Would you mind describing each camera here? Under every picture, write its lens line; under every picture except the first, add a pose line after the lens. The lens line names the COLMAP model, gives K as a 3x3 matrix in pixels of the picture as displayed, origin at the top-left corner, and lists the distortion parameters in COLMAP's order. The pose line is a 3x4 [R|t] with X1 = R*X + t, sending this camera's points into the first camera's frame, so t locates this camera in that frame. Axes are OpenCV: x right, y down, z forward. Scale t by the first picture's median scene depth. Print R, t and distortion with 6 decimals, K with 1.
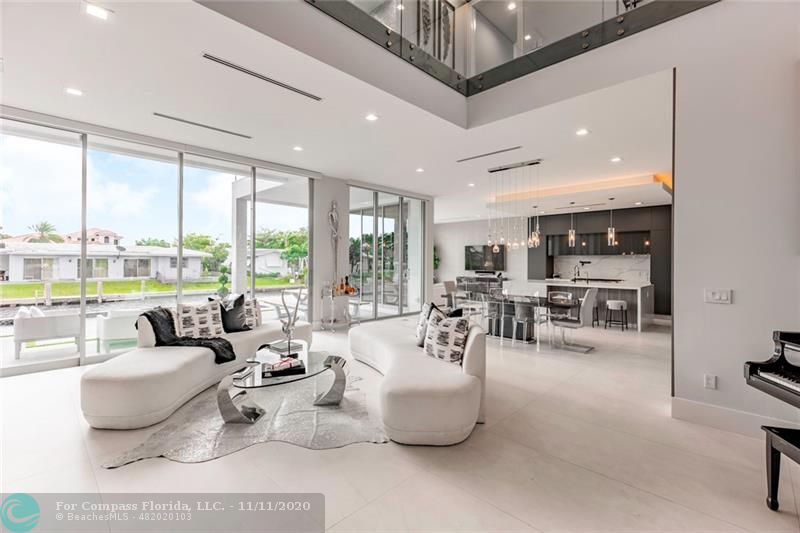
lens RADIAL K [[371.9, 0, 400.5], [0, 371.9, 260.5], [0, 0, 1]] dist [0.003818, -0.000438]
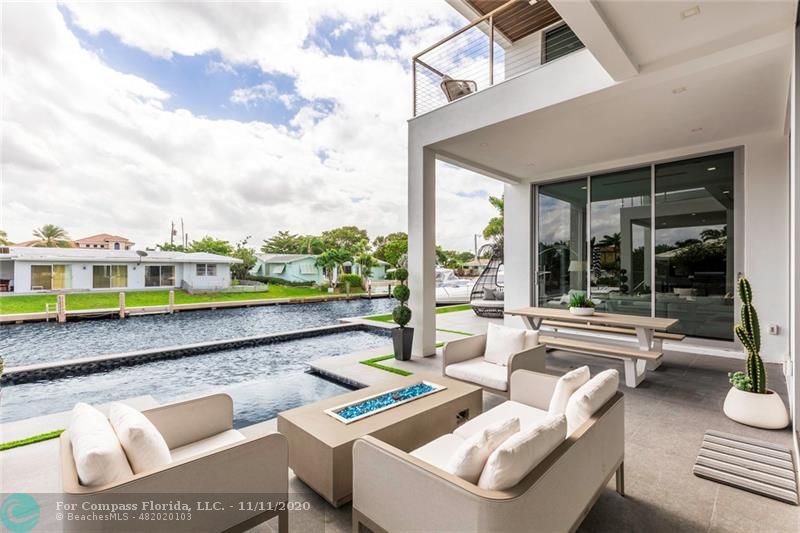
lens RADIAL K [[371.9, 0, 395.6], [0, 371.9, 269.5], [0, 0, 1]] dist [0.003818, -0.000438]
pose [[0.999954, -0.004759, -0.008374, -0.364418], [0.004782, 0.999985, 0.002730, 0.012065], [0.008361, -0.002770, 0.999961, 0.333873]]
